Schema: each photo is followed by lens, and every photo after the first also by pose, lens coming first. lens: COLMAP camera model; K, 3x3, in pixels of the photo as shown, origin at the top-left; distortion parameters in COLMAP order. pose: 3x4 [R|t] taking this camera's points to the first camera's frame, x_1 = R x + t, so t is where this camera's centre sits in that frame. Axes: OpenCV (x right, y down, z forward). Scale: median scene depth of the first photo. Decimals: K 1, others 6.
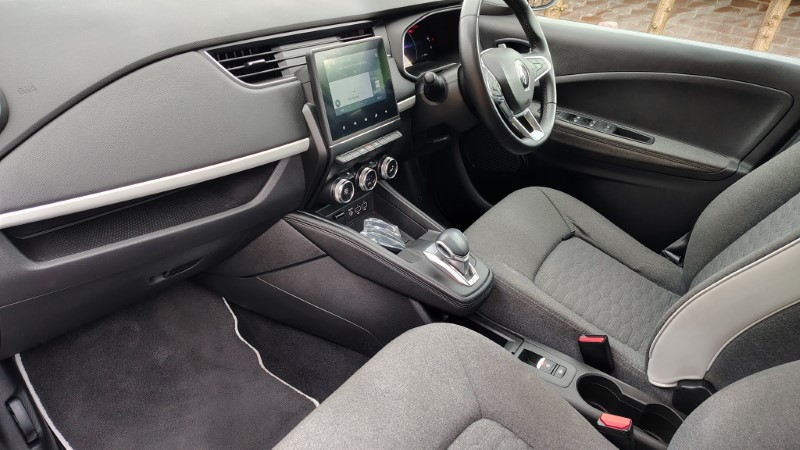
lens RADIAL K [[558.7, 0, 400.0], [0, 558.7, 225.0], [0, 0, 1]] dist [0.042354, -0.061996]
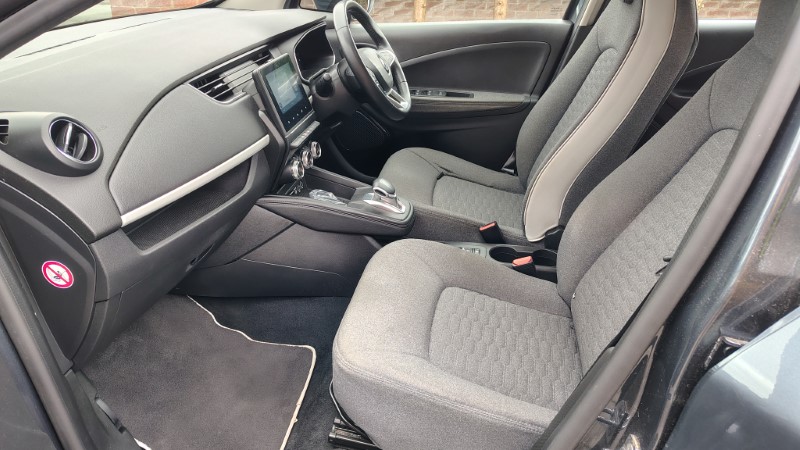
lens RADIAL K [[558.7, 0, 400.0], [0, 558.7, 225.0], [0, 0, 1]] dist [0.042354, -0.061996]
pose [[0.905080, -0.281655, 0.318591, -0.312035], [0.291537, 0.956403, 0.017299, 0.102422], [-0.309574, 0.077224, 0.947734, -0.296639]]
